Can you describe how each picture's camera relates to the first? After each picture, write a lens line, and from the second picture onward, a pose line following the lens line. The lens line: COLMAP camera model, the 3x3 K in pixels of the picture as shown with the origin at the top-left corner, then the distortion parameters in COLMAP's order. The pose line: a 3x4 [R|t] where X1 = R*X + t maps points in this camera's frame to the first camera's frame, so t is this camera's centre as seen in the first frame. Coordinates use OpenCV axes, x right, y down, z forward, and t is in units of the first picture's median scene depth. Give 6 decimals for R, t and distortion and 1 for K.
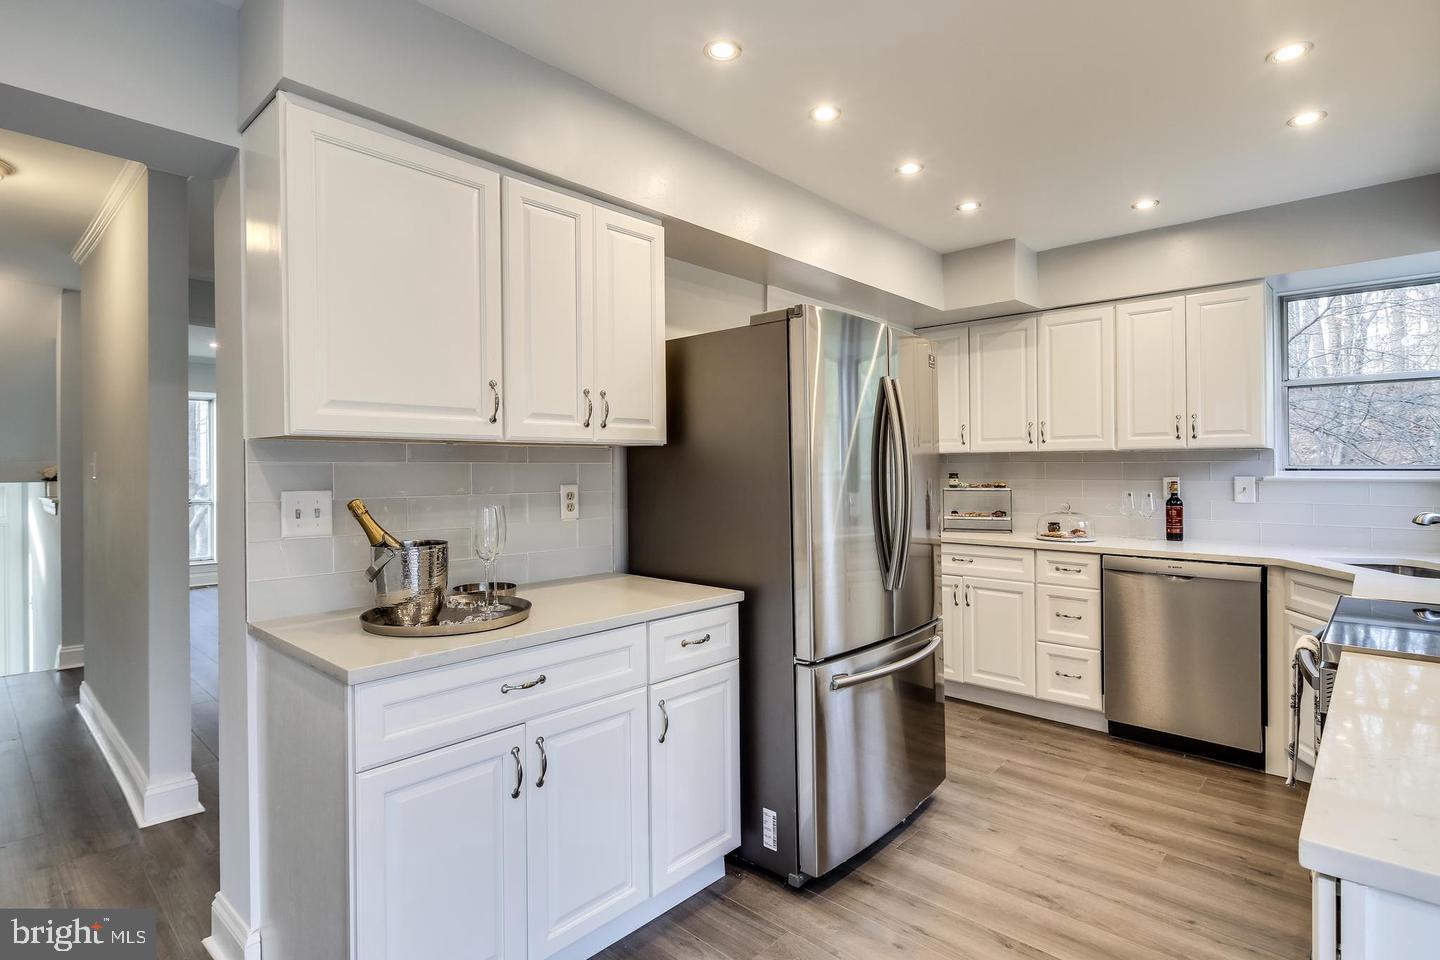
lens RADIAL K [[711.0, 0, 717.7], [0, 711.0, 473.6], [0, 0, 1]] dist [0.000500, -0.000833]
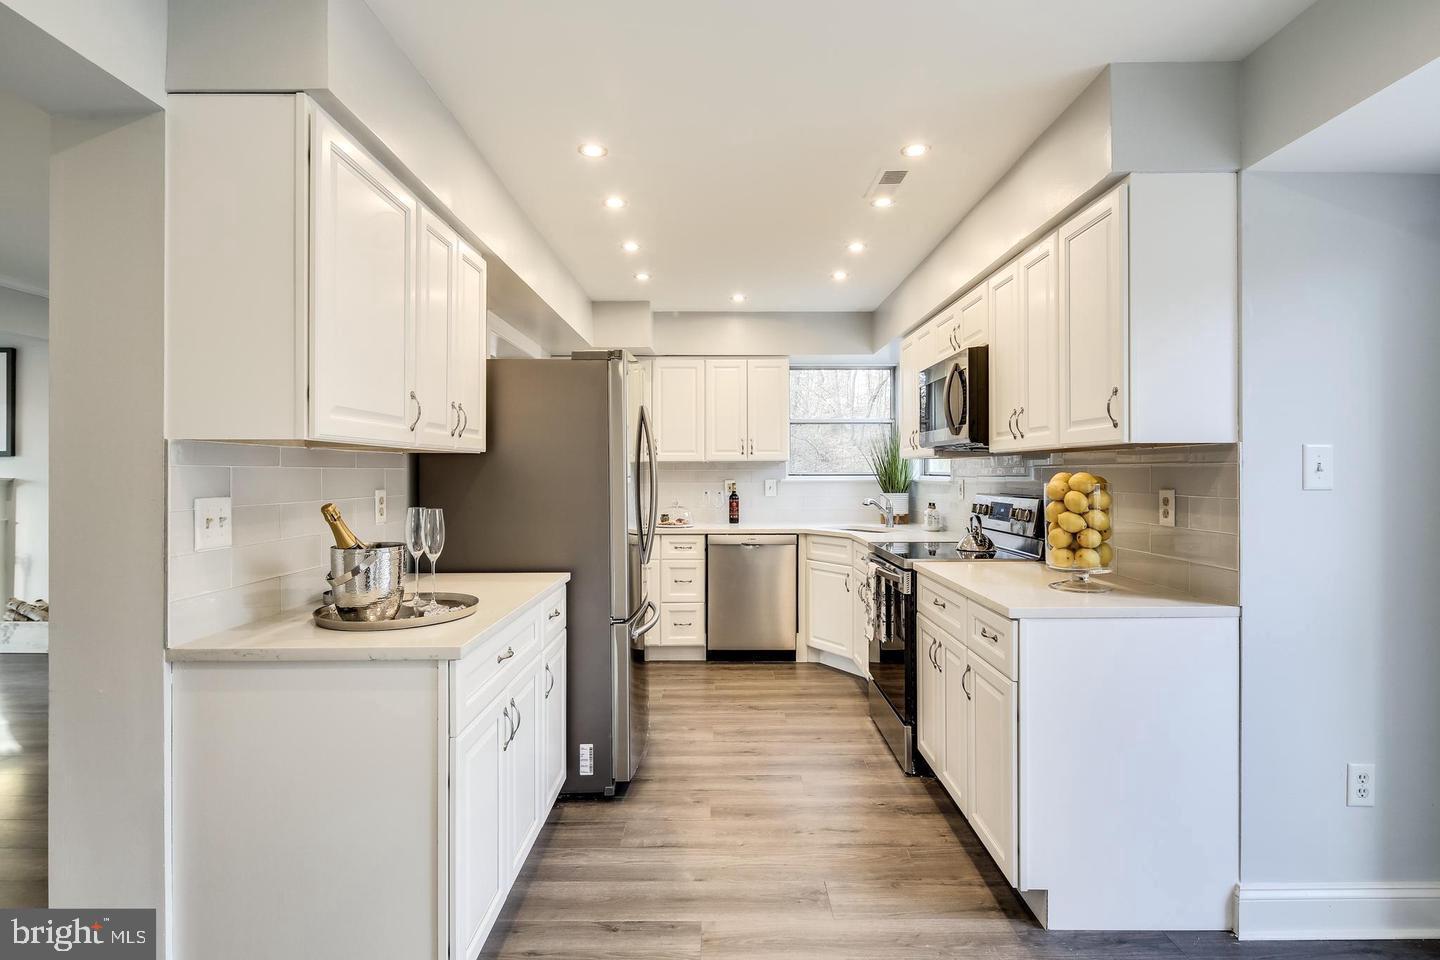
lens RADIAL K [[711.0, 0, 717.7], [0, 711.0, 473.6], [0, 0, 1]] dist [0.000500, -0.000833]
pose [[0.730075, 0.001756, 0.683365, -0.557387], [0.004205, 0.999966, -0.007062, 0.002325], [-0.683354, 0.008029, 0.730043, -0.075940]]
